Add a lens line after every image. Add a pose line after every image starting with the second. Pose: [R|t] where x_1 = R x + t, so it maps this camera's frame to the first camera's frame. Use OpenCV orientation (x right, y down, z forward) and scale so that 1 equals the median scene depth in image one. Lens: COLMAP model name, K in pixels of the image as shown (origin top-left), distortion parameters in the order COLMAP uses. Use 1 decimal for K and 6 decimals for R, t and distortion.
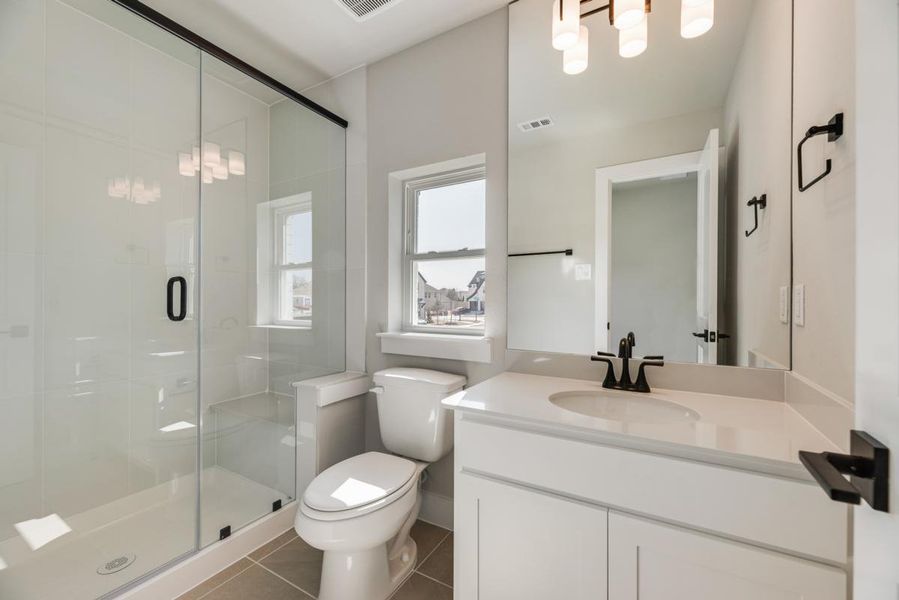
lens RADIAL K [[362.7, 0, 449.5], [0, 362.7, 300.0], [0, 0, 1]] dist [-0.000453, -0.000062]
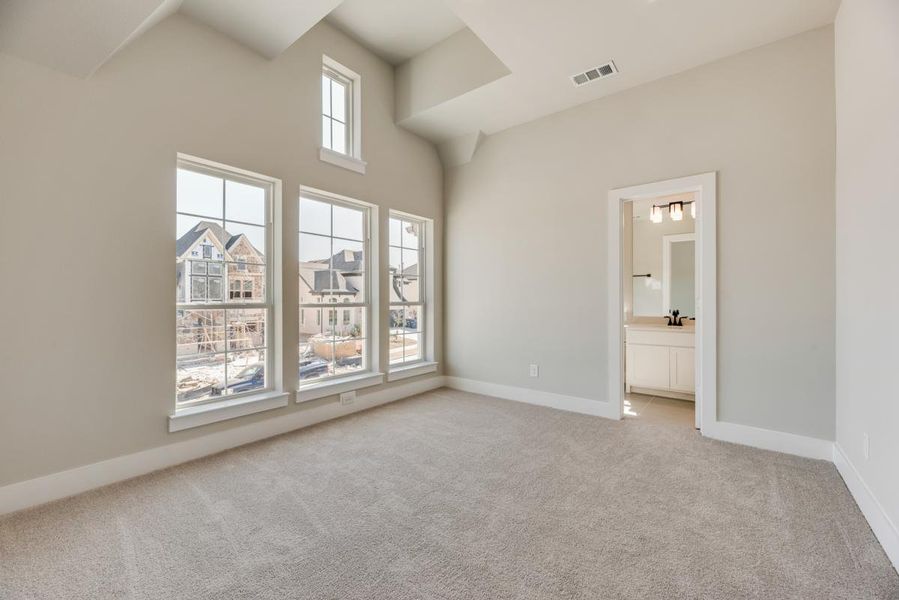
lens RADIAL K [[362.7, 0, 449.5], [0, 362.7, 300.0], [0, 0, 1]] dist [-0.000453, -0.000062]
pose [[0.990473, -0.001229, -0.137699, -0.614020], [0.000999, 0.999998, -0.001743, 0.008848], [0.137701, 0.001589, 0.990473, -1.433915]]
